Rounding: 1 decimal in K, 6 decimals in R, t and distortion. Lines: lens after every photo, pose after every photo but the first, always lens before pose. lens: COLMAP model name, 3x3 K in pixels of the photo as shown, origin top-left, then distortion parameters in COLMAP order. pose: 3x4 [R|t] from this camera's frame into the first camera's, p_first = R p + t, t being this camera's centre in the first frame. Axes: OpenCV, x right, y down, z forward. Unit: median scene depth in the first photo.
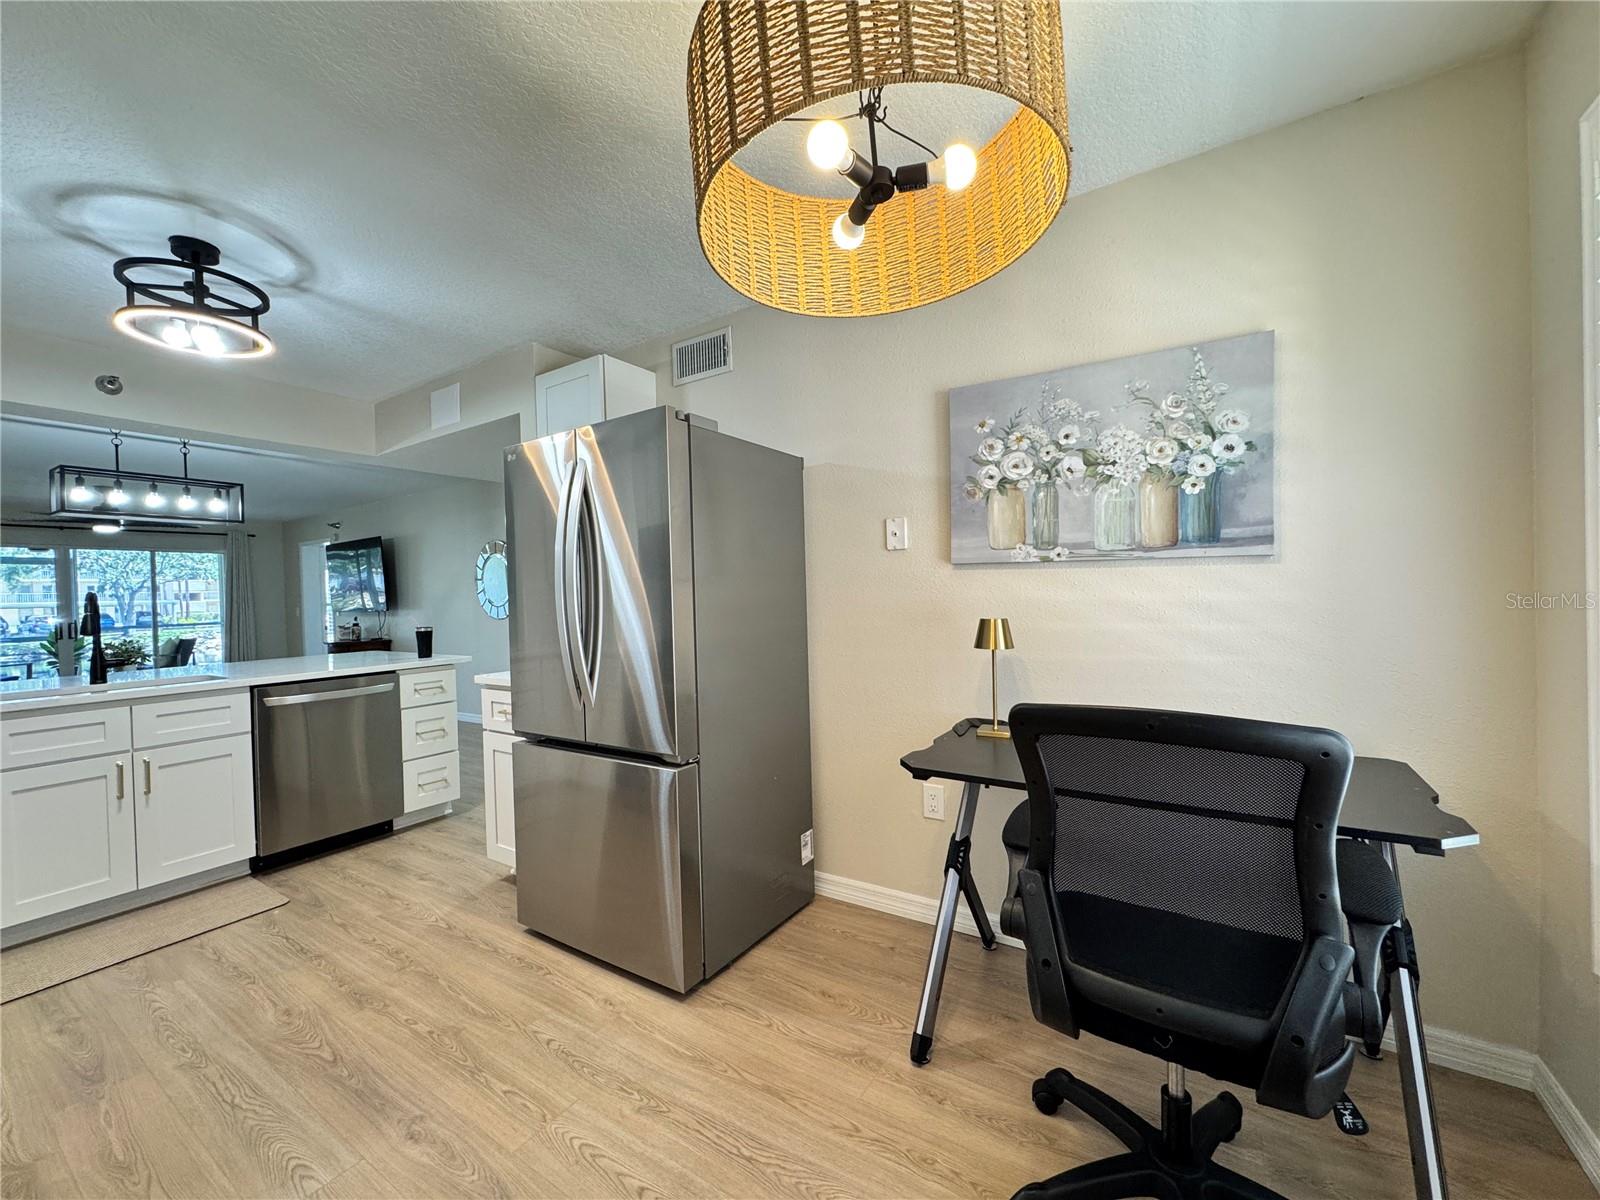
lens RADIAL K [[638.0, 0, 801.2], [0, 638.0, 598.5], [0, 0, 1]] dist [-0.003895, 0.000778]
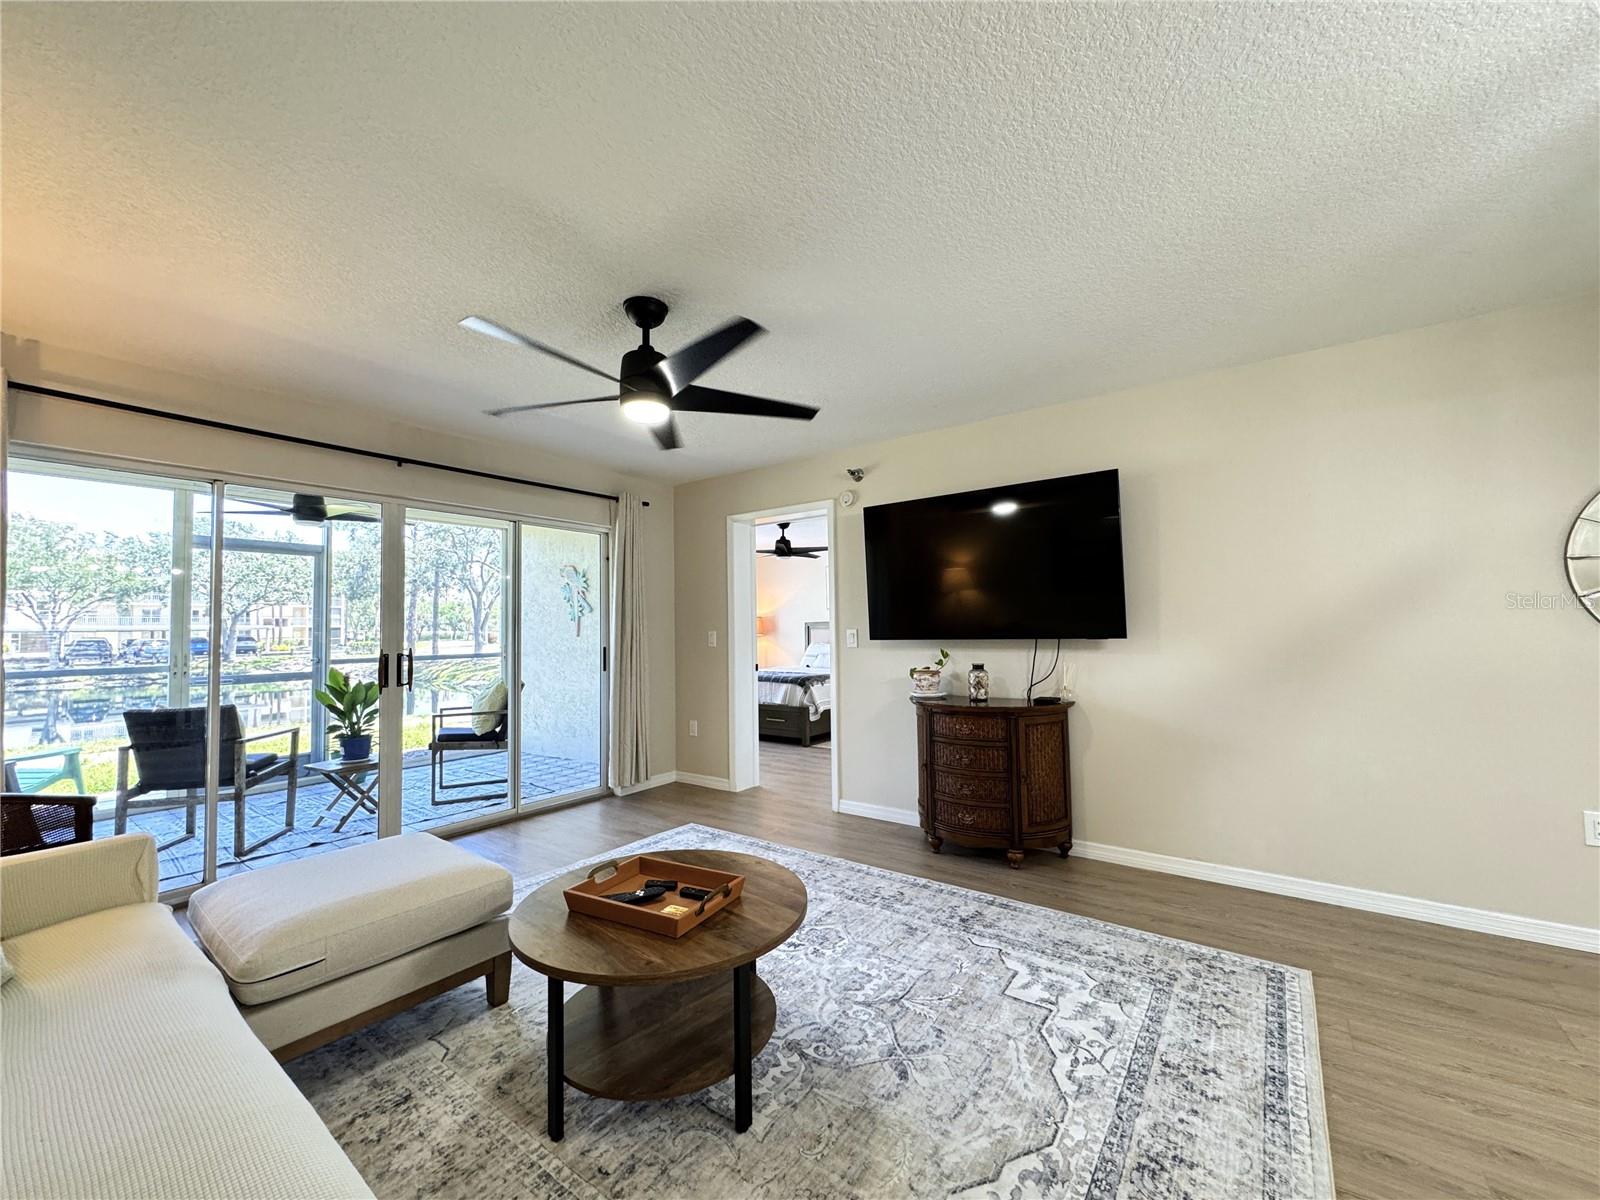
lens RADIAL K [[638.0, 0, 800.0], [0, 638.0, 599.8], [0, 0, 1]] dist [-0.003895, 0.000778]
pose [[0.998059, 0.011559, -0.061198, -2.409902], [-0.014756, 0.998536, -0.052041, 0.049508], [0.060507, 0.052843, 0.996768, 1.552769]]
